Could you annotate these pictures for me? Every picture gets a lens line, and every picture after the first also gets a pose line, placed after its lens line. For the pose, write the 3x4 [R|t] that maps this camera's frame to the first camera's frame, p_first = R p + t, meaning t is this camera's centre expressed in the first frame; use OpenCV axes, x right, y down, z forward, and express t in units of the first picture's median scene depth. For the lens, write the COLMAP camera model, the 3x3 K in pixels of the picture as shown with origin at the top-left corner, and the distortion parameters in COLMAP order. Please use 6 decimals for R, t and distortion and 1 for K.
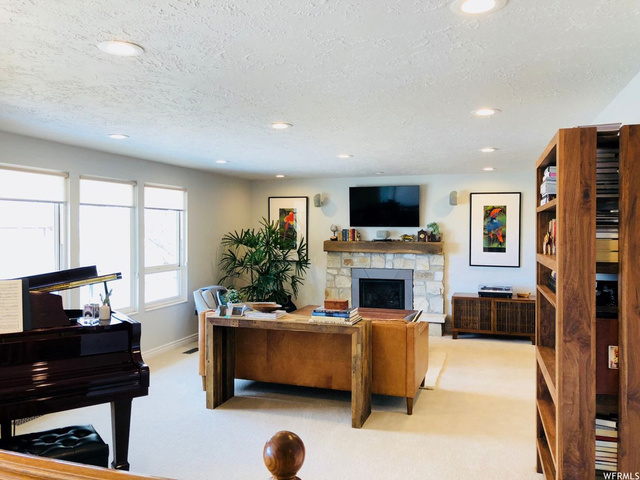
lens RADIAL K [[522.0, 0, 319.8], [0, 522.0, 222.3], [0, 0, 1]] dist [0.081048, -0.003174]
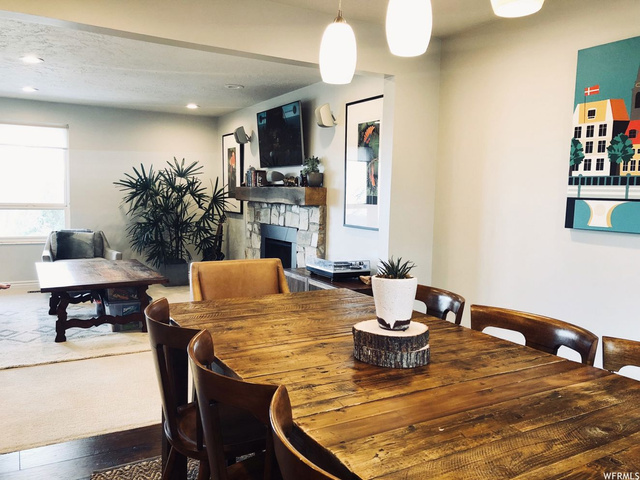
lens RADIAL K [[522.0, 0, 319.8], [0, 522.0, 222.3], [0, 0, 1]] dist [0.081048, -0.003174]
pose [[0.735363, 0.051989, -0.675676, 0.671482], [-0.006486, 0.997547, 0.069696, 0.036496], [0.677643, -0.046870, 0.733896, 0.541181]]
